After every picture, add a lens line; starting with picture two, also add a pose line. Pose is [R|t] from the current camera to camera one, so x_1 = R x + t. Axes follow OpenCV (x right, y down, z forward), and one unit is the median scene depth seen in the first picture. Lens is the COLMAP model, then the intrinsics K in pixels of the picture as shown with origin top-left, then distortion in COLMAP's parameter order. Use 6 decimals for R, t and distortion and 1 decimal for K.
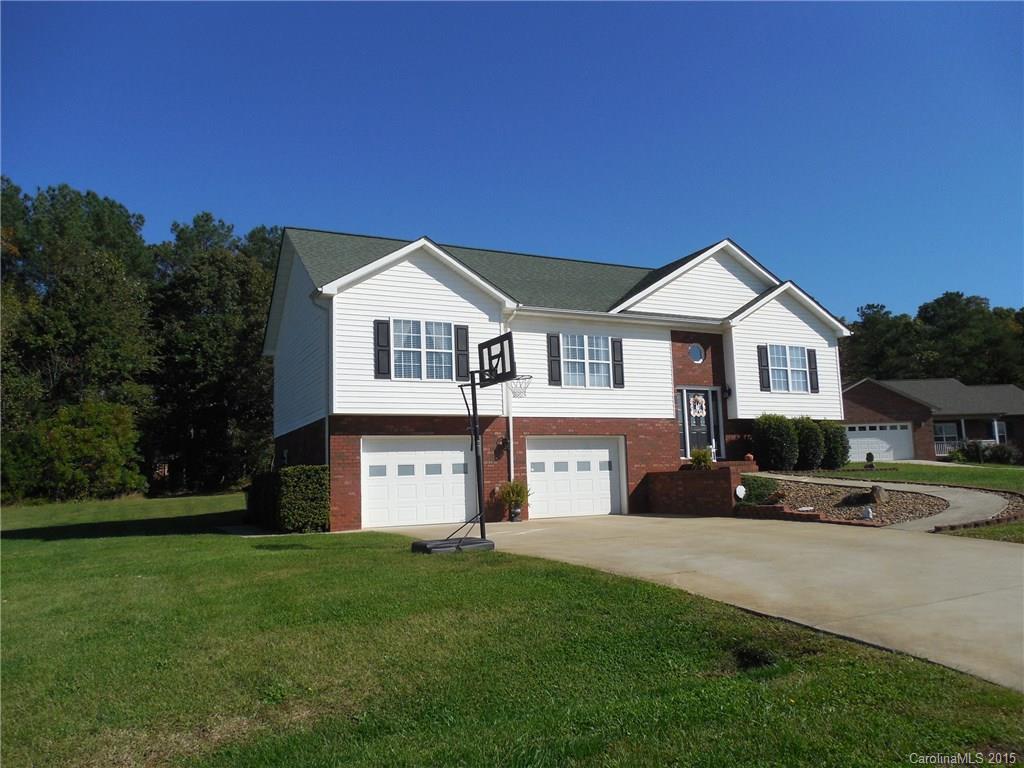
lens RADIAL K [[763.5, 0, 512.0], [0, 763.5, 384.0], [0, 0, 1]] dist [0.011763, 0.000995]
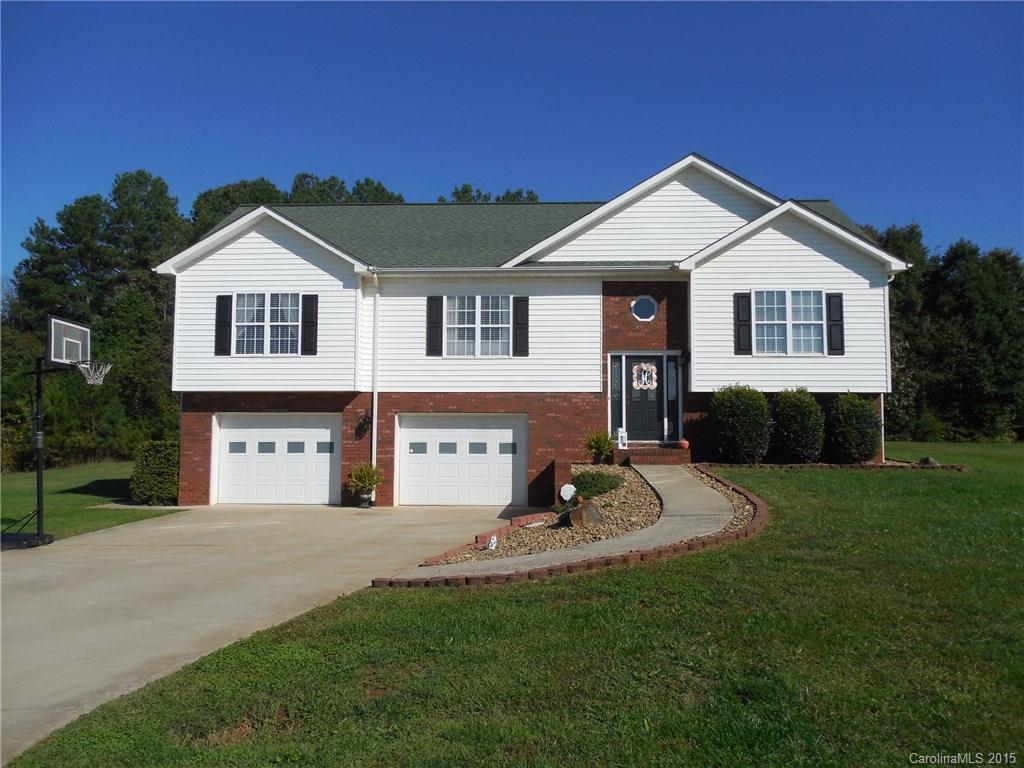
lens RADIAL K [[757.7, 0, 512.0], [0, 757.7, 417.5], [0, 0, 1]] dist [-0.021620, 0.001235]
pose [[0.880751, 0.005246, -0.473551, 0.529804], [0.029758, 0.997350, 0.066395, 0.016843], [0.472645, -0.072569, 0.878260, 0.265957]]
